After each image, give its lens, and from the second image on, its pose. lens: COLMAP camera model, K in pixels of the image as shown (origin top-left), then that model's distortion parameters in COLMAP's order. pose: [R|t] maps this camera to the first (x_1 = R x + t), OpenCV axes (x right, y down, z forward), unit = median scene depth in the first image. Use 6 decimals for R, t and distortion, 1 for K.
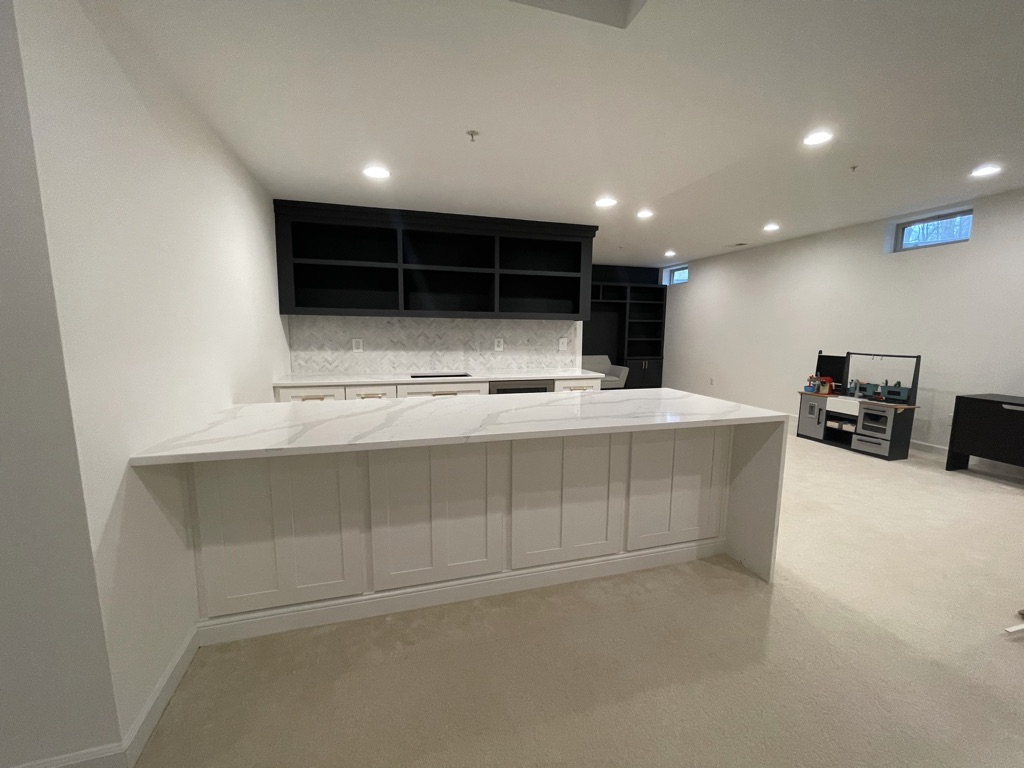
lens RADIAL K [[415.7, 0, 518.4], [0, 415.7, 381.1], [0, 0, 1]] dist [-0.003136, 0.001327]
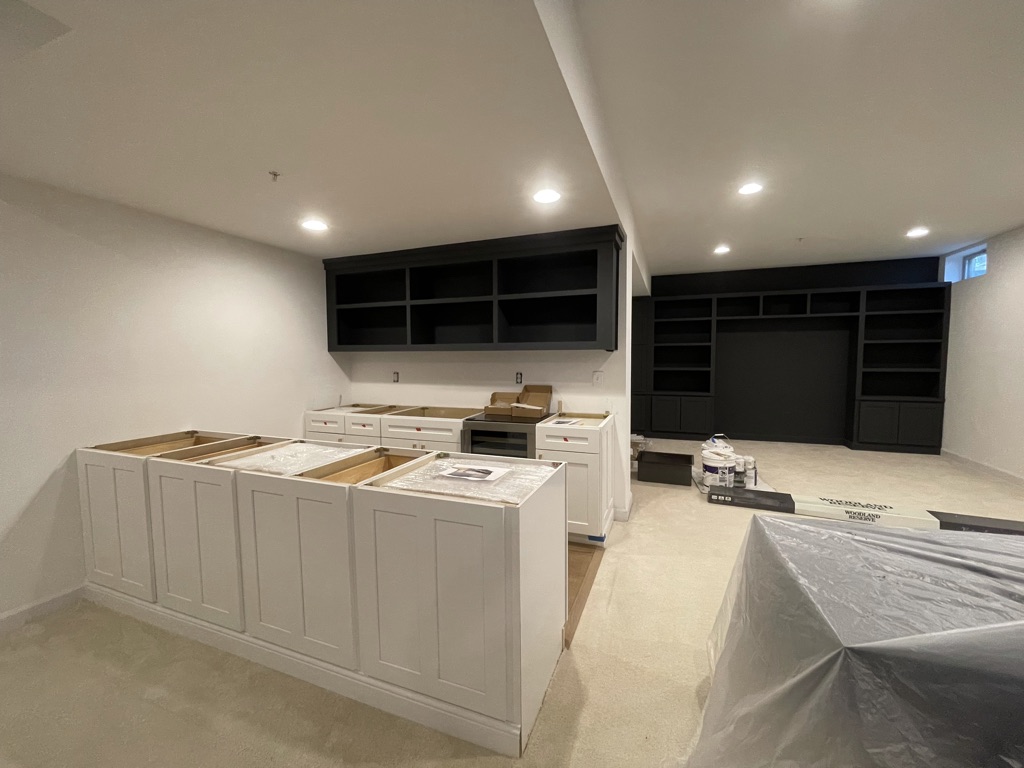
lens RADIAL K [[415.7, 0, 504.6], [0, 415.7, 382.9], [0, 0, 1]] dist [-0.003136, 0.001327]
pose [[0.791972, 0.029201, -0.609859, 0.219489], [-0.062510, 0.997485, -0.033416, -0.022728], [0.607349, 0.064587, 0.791805, 0.133276]]
